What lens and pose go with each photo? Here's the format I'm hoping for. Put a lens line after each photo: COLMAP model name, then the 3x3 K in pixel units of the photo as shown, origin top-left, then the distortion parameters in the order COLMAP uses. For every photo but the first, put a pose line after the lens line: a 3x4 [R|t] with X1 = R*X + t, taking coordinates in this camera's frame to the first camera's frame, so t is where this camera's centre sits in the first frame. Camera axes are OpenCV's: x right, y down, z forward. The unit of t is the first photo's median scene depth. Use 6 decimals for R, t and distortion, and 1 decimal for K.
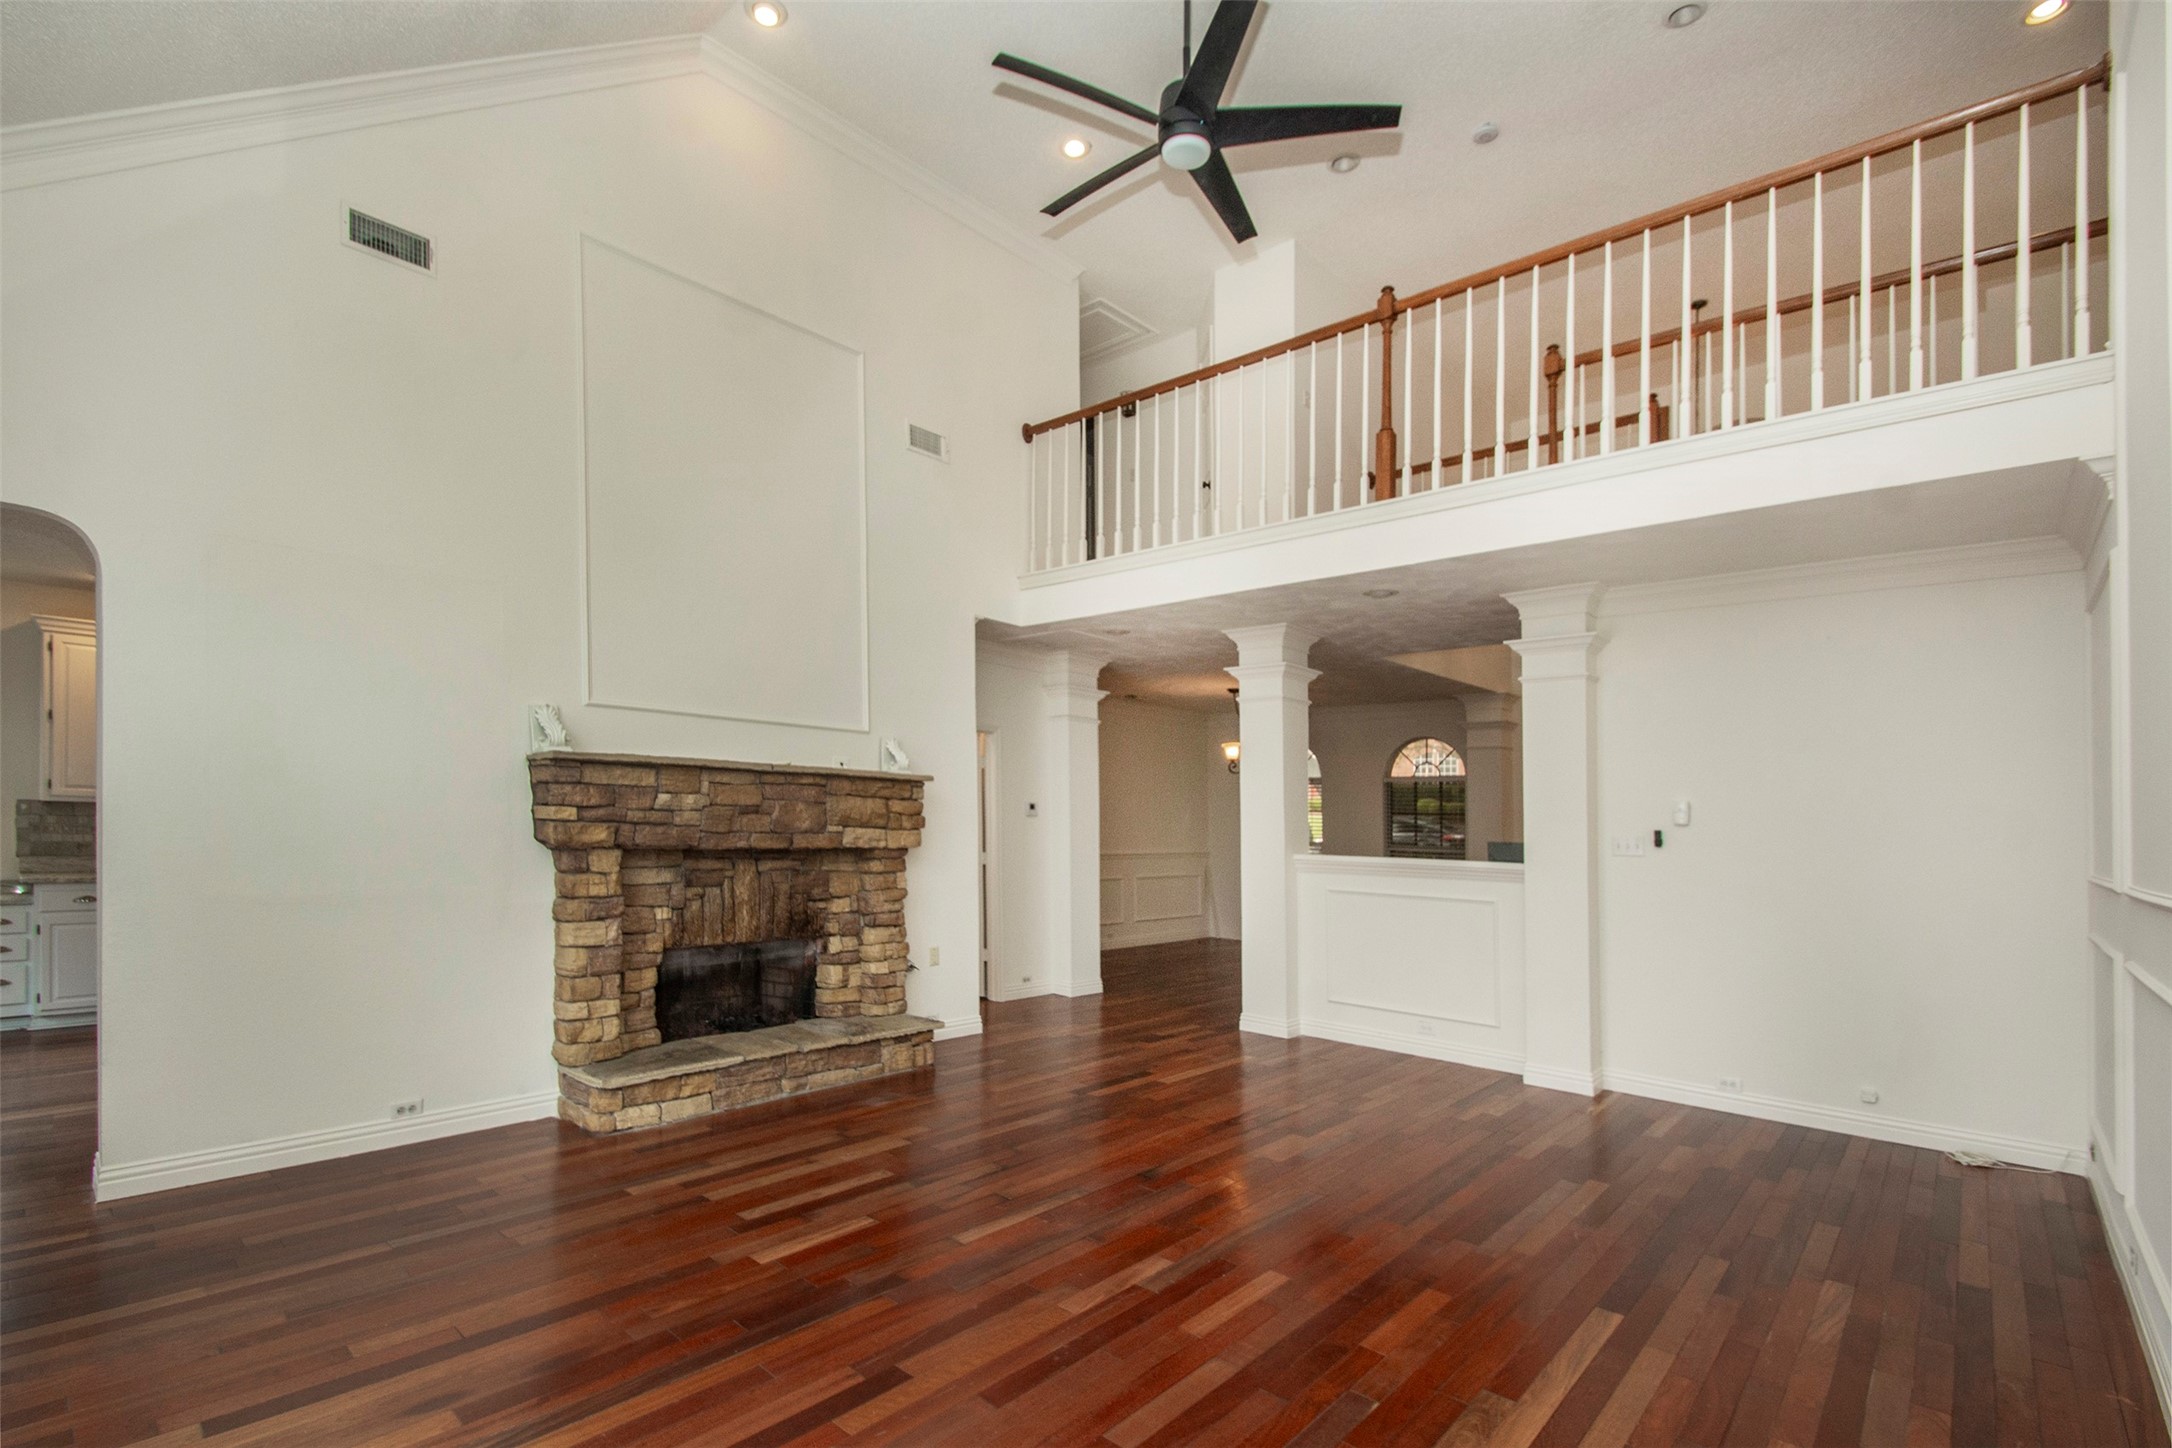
lens RADIAL K [[1005.1, 0, 1091.6], [0, 1005.1, 727.4], [0, 0, 1]] dist [0.004265, -0.003493]
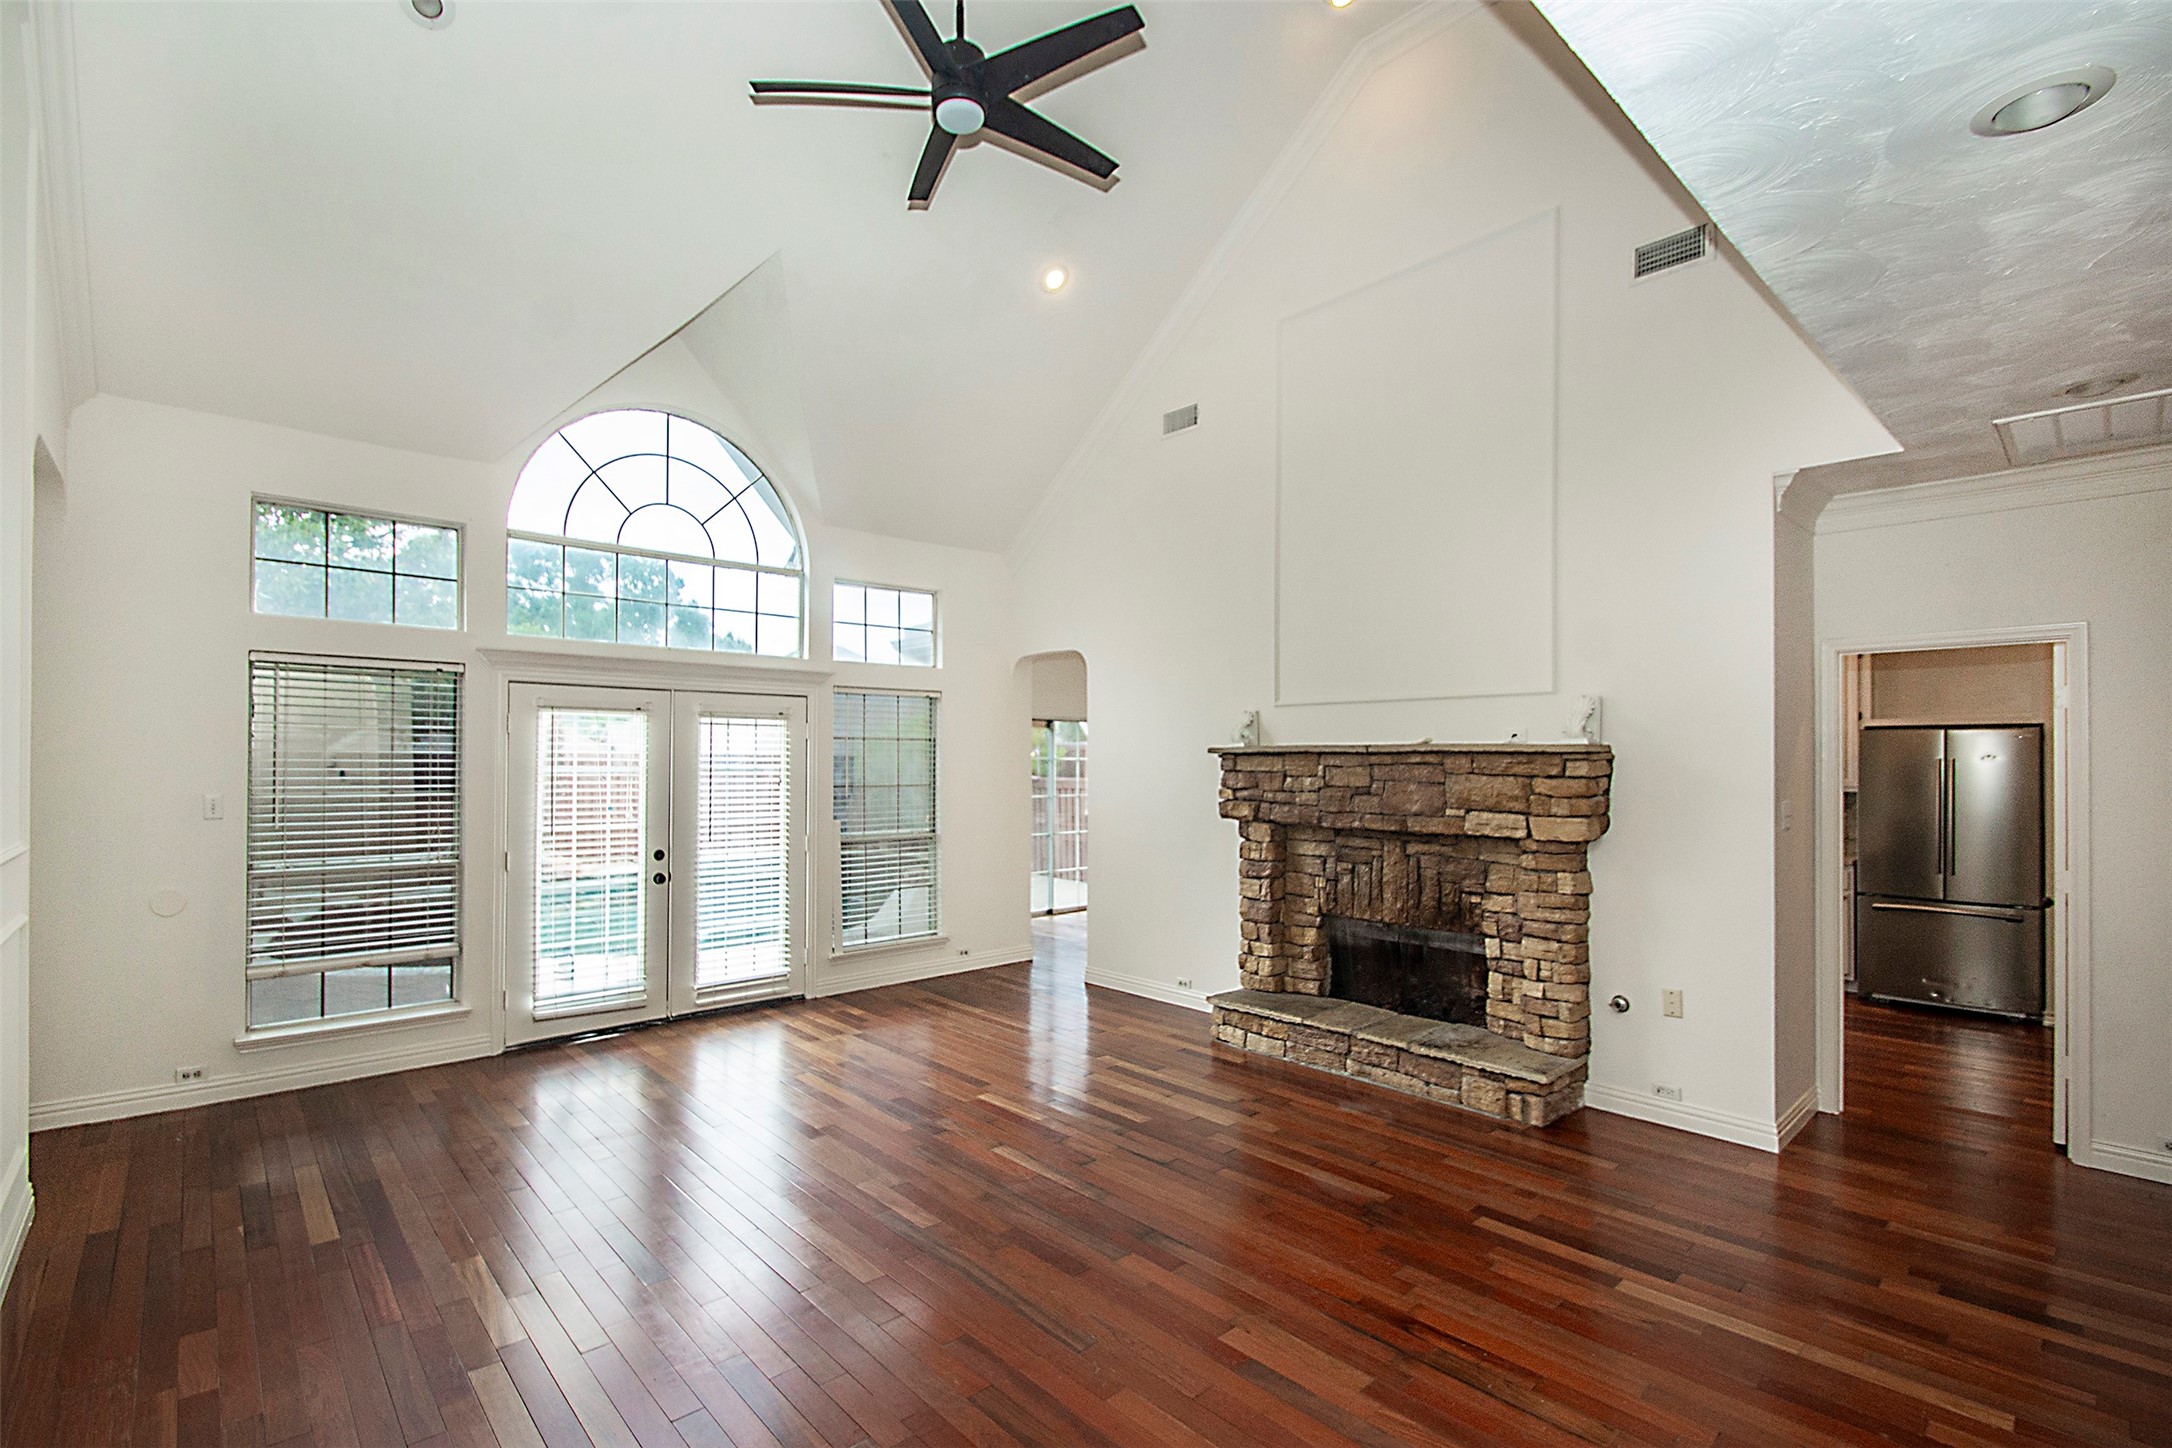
lens RADIAL K [[1005.1, 0, 1081.0], [0, 1005.1, 755.9], [0, 0, 1]] dist [0.004265, -0.003493]
pose [[-0.130530, -0.030806, -0.990966, 0.694814], [0.087213, 0.995286, -0.042428, 0.064238], [0.987601, -0.091963, -0.127228, 0.843696]]
